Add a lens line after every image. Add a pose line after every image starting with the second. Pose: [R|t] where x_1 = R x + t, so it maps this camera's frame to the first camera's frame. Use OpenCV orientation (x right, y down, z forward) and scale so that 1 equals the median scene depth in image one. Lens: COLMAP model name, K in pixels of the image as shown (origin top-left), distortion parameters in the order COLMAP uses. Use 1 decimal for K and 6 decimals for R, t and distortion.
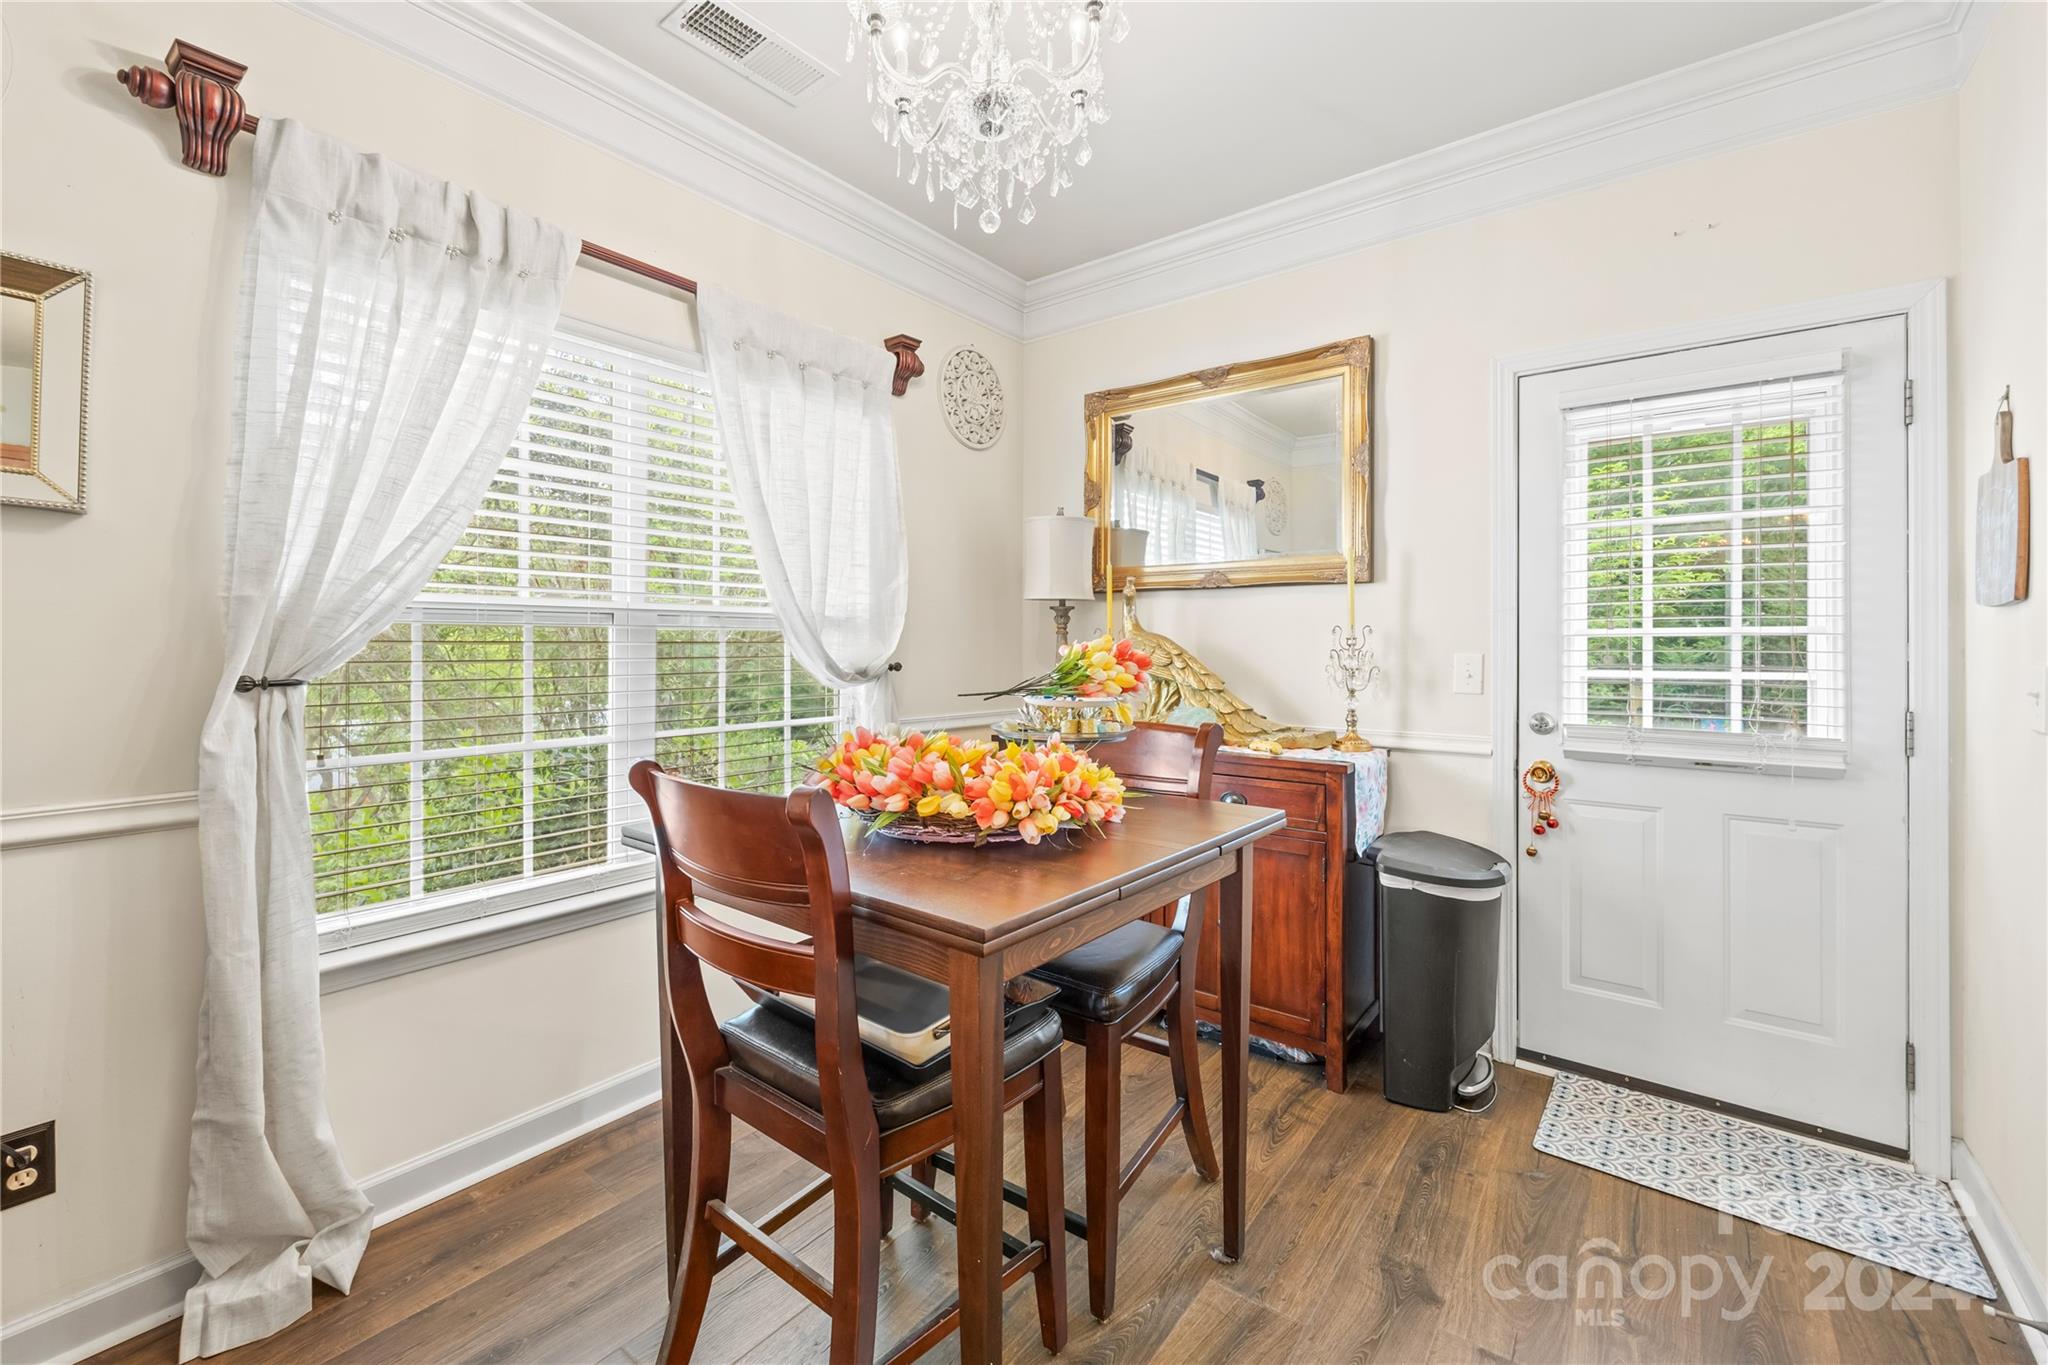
lens RADIAL K [[819.1, 0, 1026.3], [0, 819.1, 657.0], [0, 0, 1]] dist [-0.006670, 0.000555]
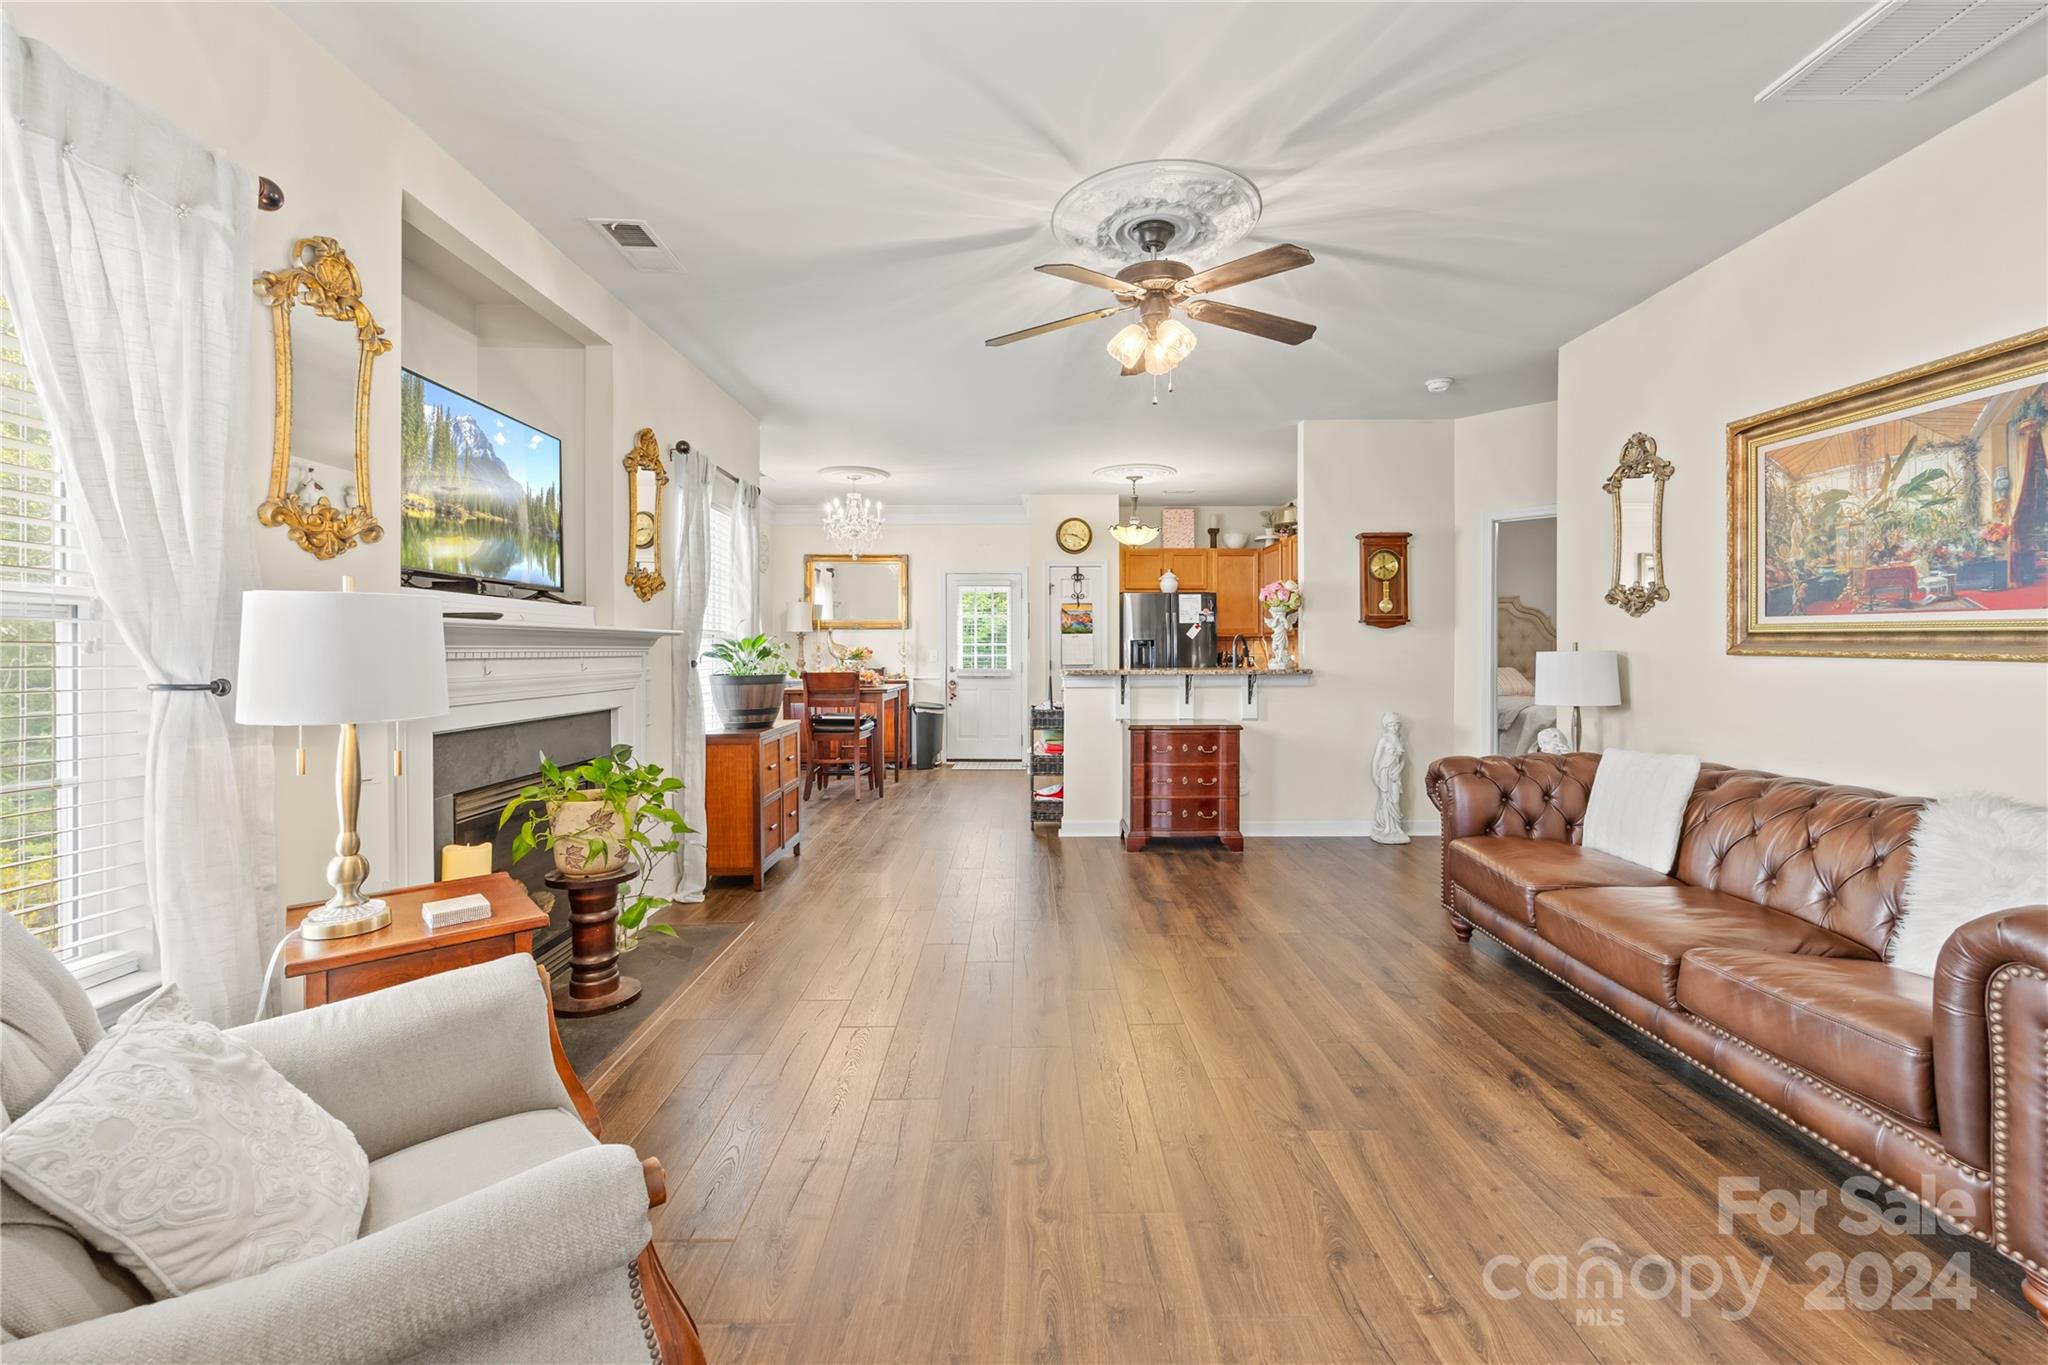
lens RADIAL K [[819.1, 0, 1026.3], [0, 819.1, 657.0], [0, 0, 1]] dist [-0.006670, 0.000555]
pose [[0.787472, -0.007704, 0.616302, -1.285934], [0.012946, 0.999908, -0.004042, 0.043299], [-0.616214, 0.011161, 0.787500, -1.968324]]
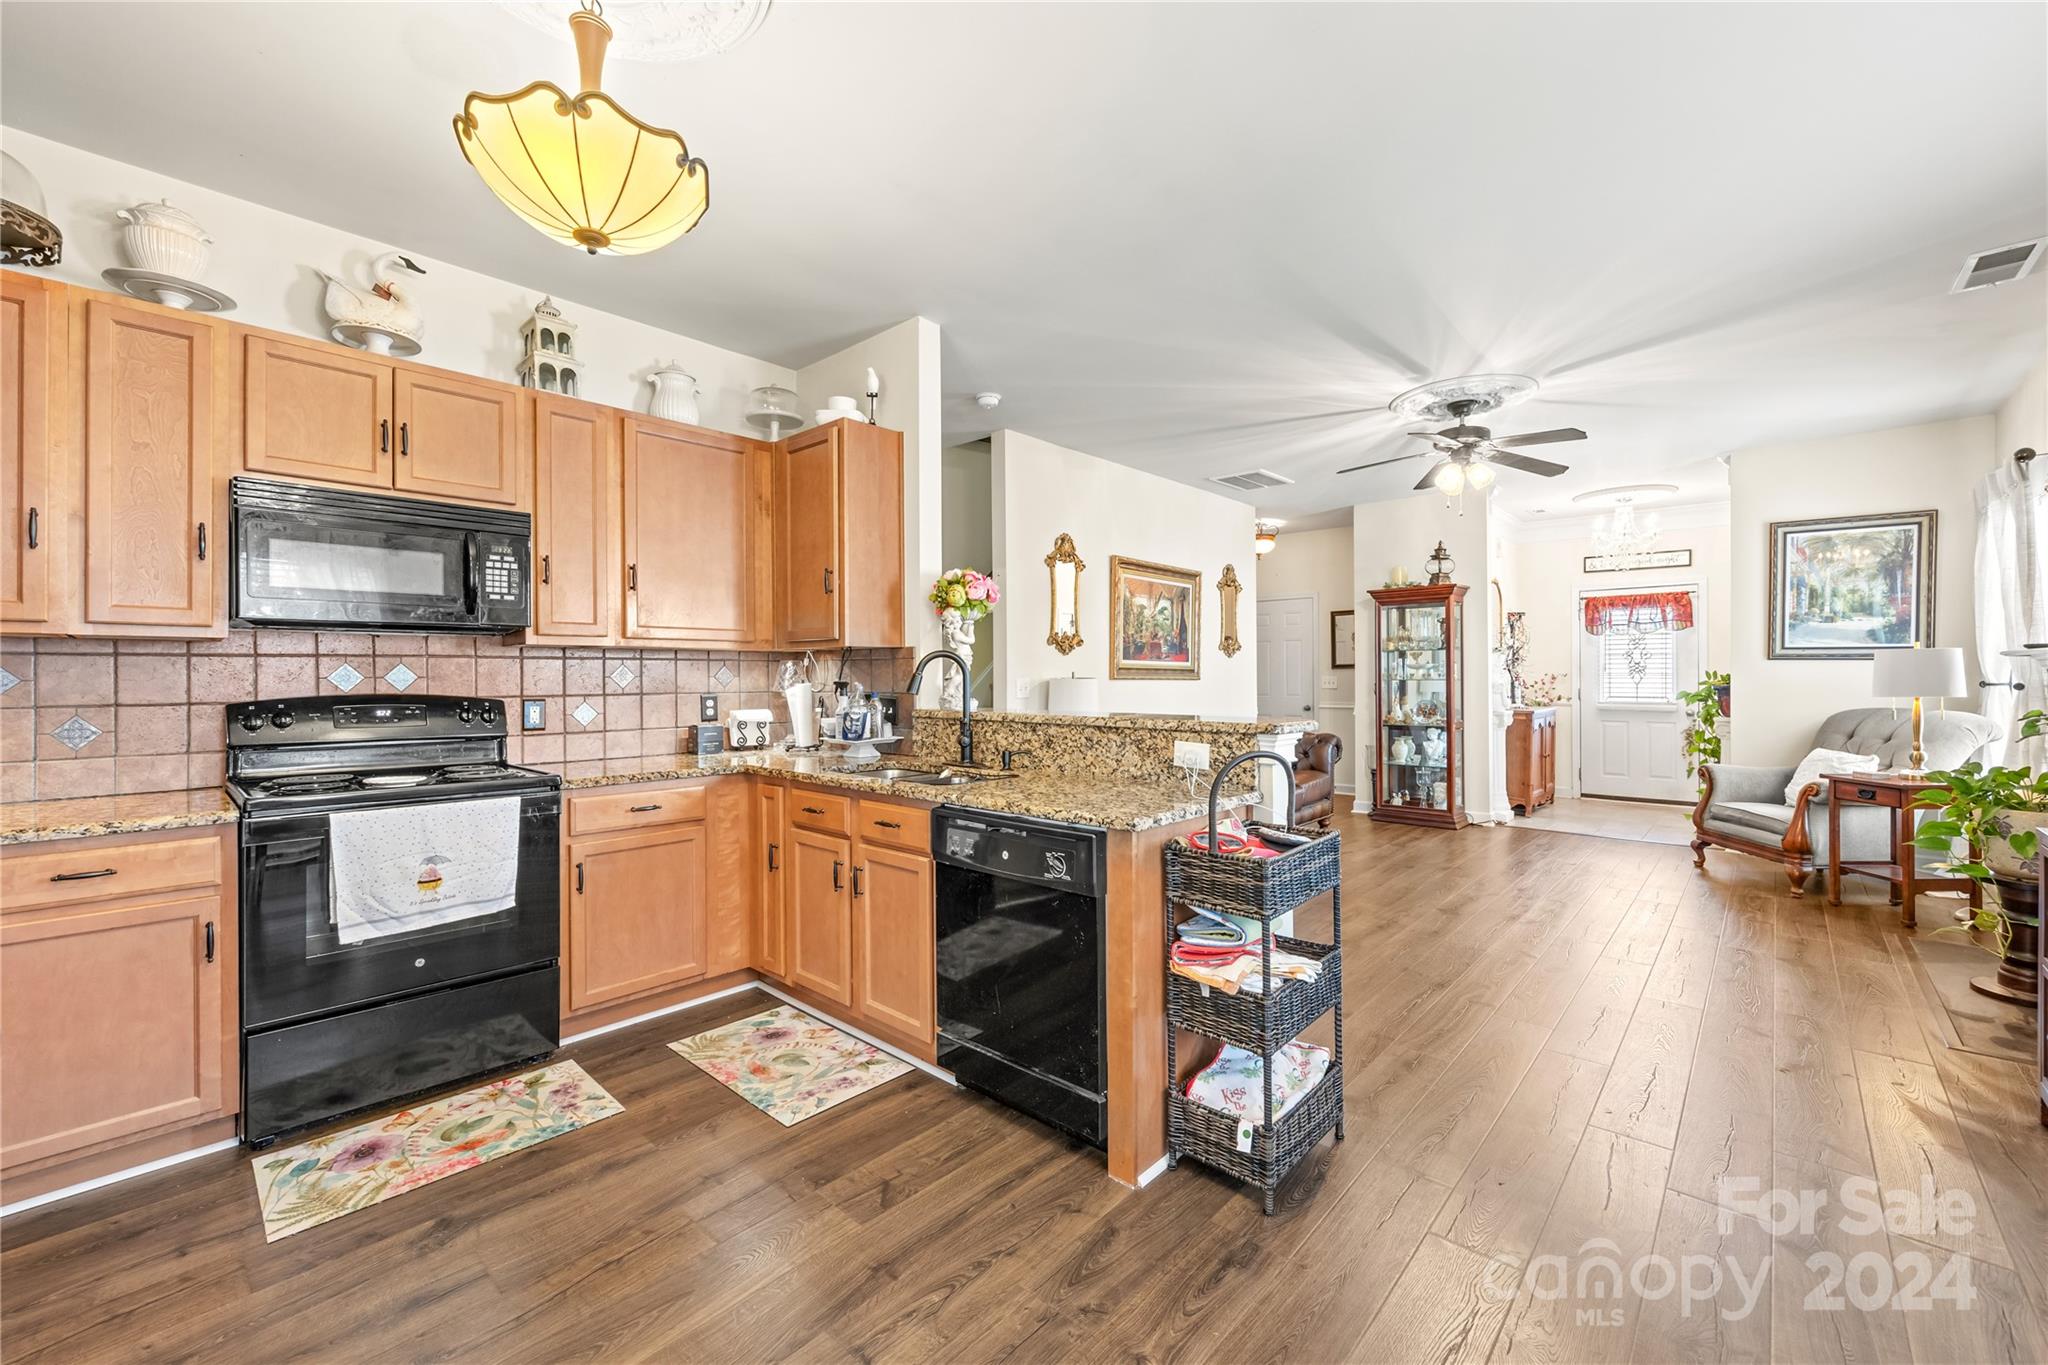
lens RADIAL K [[819.1, 0, 1026.3], [0, 819.1, 657.0], [0, 0, 1]] dist [-0.006670, 0.000555]
pose [[-0.996644, 0.003558, 0.081775, 0.317560], [0.003470, 0.999993, -0.001213, -0.009910], [-0.081779, -0.000925, -0.996650, 0.581037]]
